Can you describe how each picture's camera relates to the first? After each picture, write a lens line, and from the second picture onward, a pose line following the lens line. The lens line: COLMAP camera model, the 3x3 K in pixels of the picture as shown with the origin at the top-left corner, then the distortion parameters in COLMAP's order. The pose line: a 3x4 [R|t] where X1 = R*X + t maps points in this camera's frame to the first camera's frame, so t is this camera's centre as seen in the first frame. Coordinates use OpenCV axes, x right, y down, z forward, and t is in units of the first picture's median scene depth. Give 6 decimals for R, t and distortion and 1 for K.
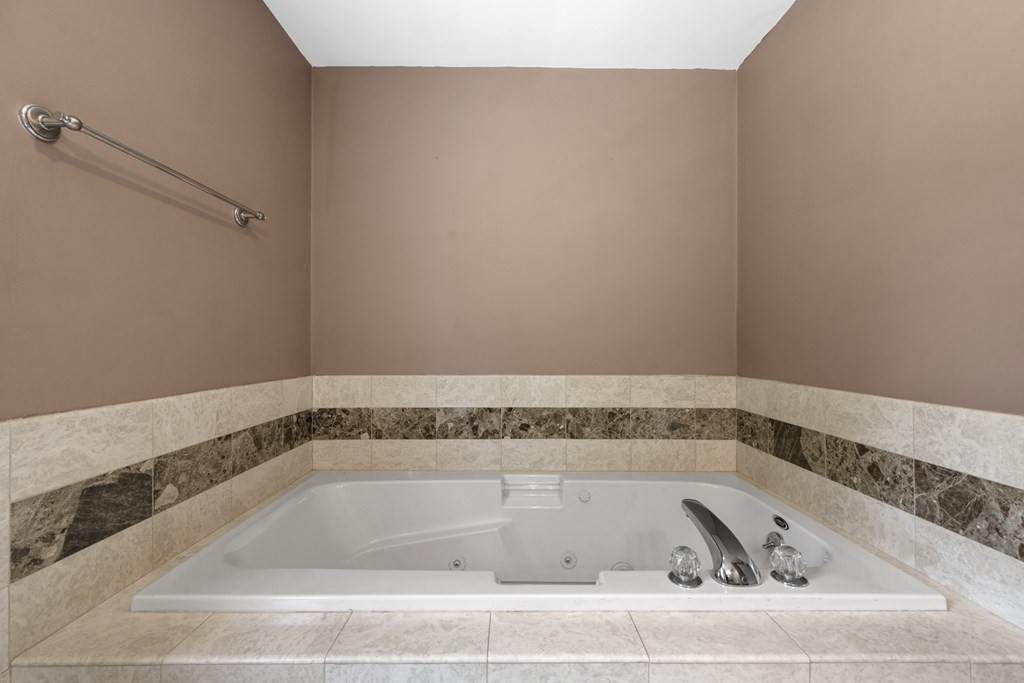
lens RADIAL K [[411.3, 0, 515.7], [0, 411.3, 343.6], [0, 0, 1]] dist [0.000092, -0.000009]
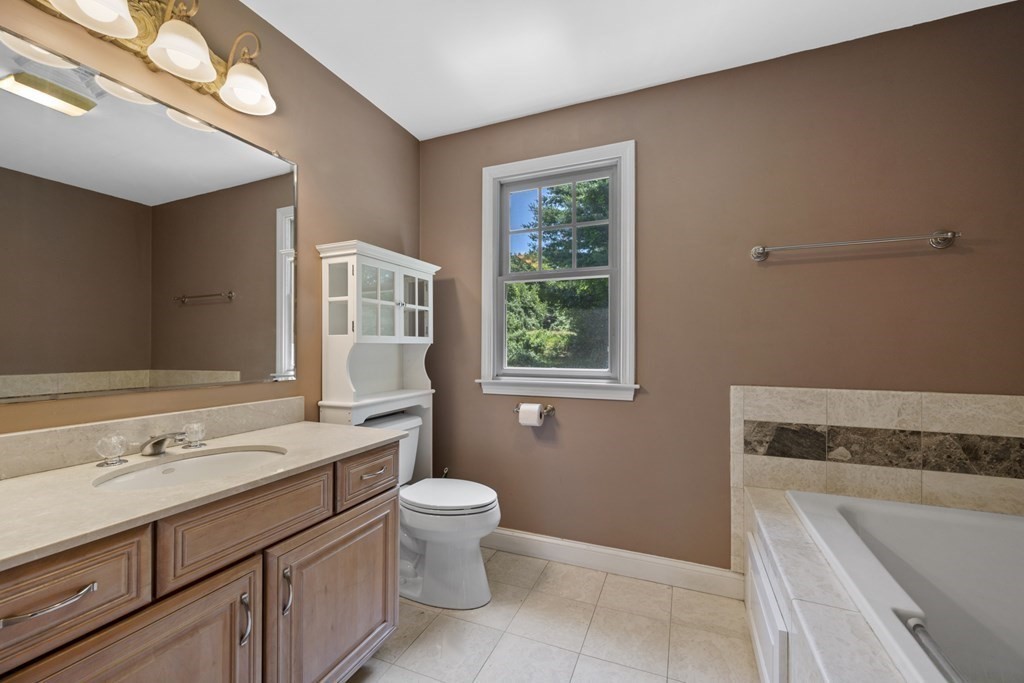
lens RADIAL K [[411.3, 0, 513.4], [0, 411.3, 344.1], [0, 0, 1]] dist [0.000092, -0.000009]
pose [[-0.393610, -0.003580, -0.919270, 0.999398], [0.000162, 0.999992, -0.003964, -0.029689], [0.919277, -0.001709, -0.393607, 0.471406]]
